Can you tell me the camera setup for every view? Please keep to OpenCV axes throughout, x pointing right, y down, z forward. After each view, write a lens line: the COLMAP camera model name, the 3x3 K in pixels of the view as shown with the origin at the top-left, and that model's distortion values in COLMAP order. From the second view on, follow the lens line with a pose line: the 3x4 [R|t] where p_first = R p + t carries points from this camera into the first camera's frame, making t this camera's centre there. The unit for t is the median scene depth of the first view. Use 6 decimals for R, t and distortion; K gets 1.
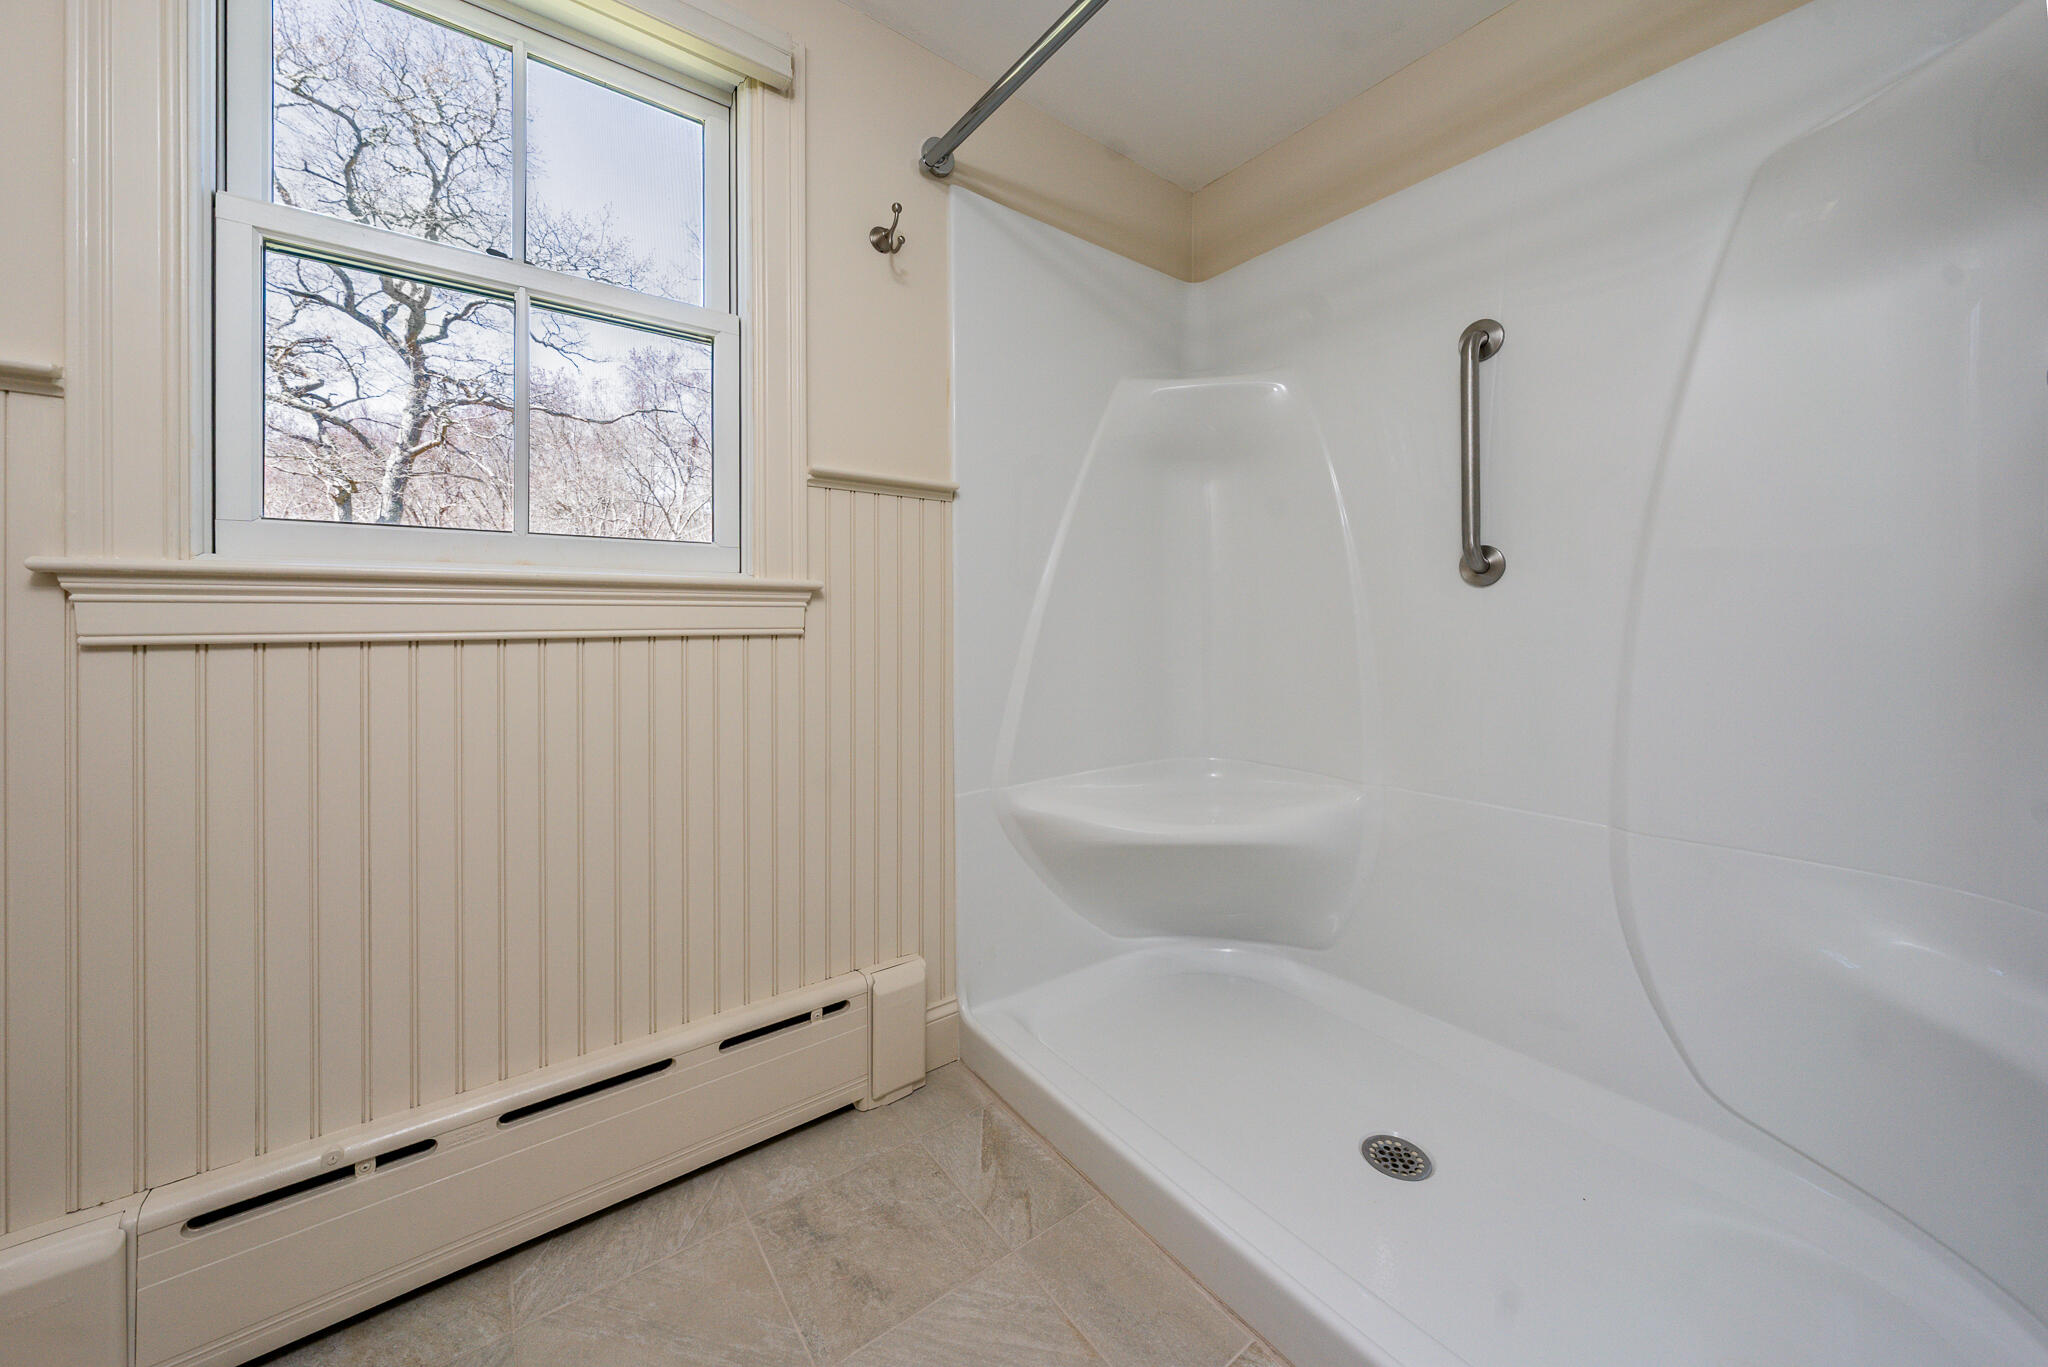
lens RADIAL K [[713.0, 0, 1022.2], [0, 713.0, 646.2], [0, 0, 1]] dist [-0.003459, -0.000257]
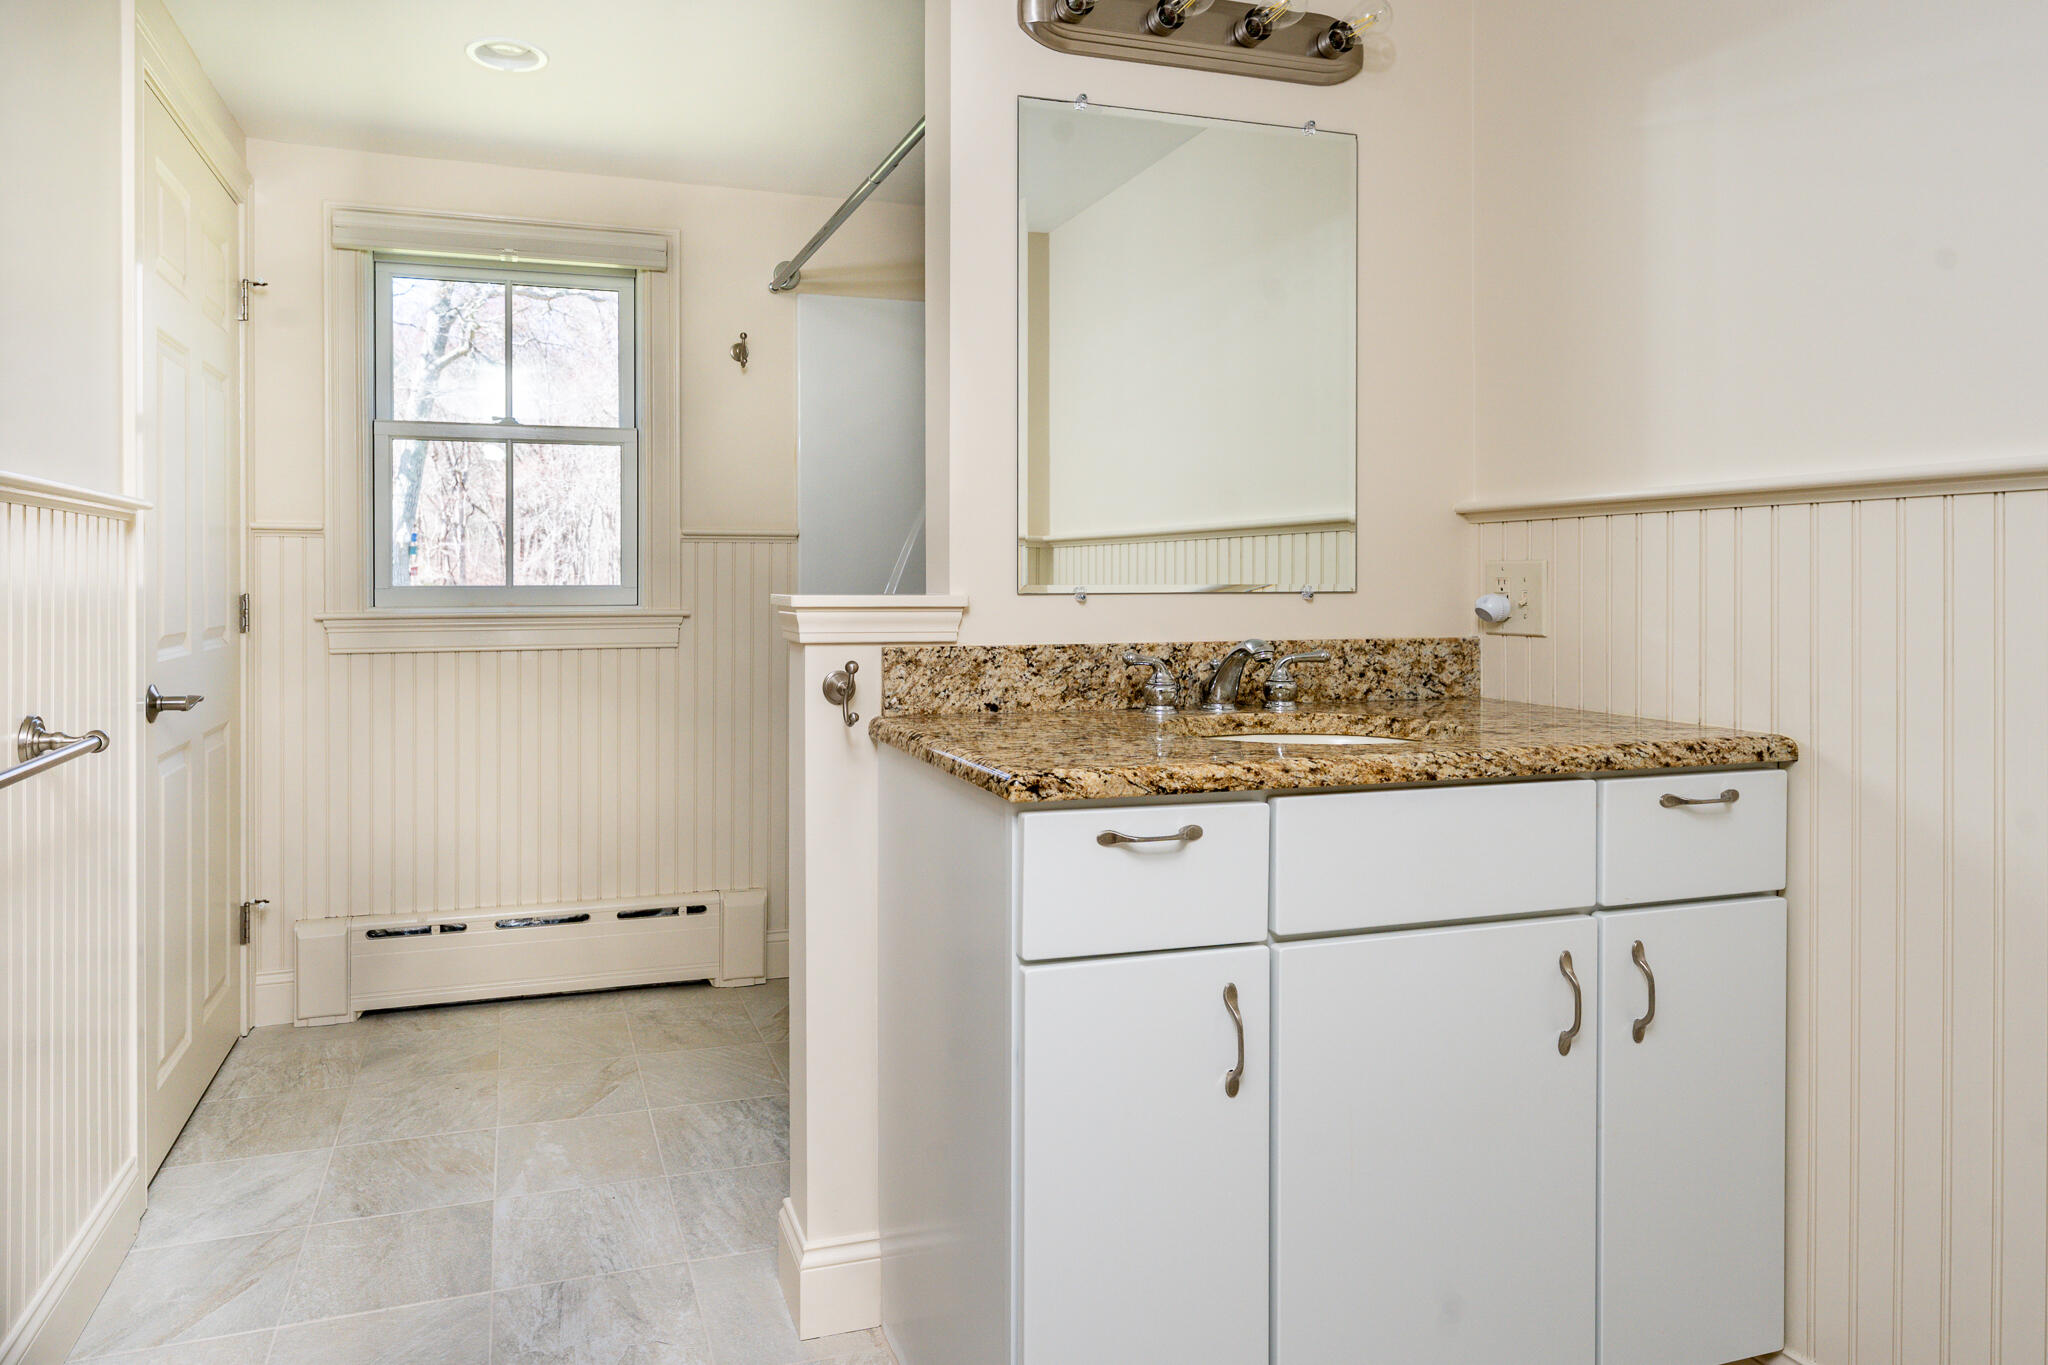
lens RADIAL K [[1446.1, 0, 1023.3], [0, 1446.1, 676.1], [0, 0, 1]] dist [-0.040573, -0.000446]
pose [[0.949930, 0.033383, -0.310673, 1.121490], [-0.017991, 0.998471, 0.052278, -0.110636], [0.311943, -0.044071, 0.949078, -1.369290]]
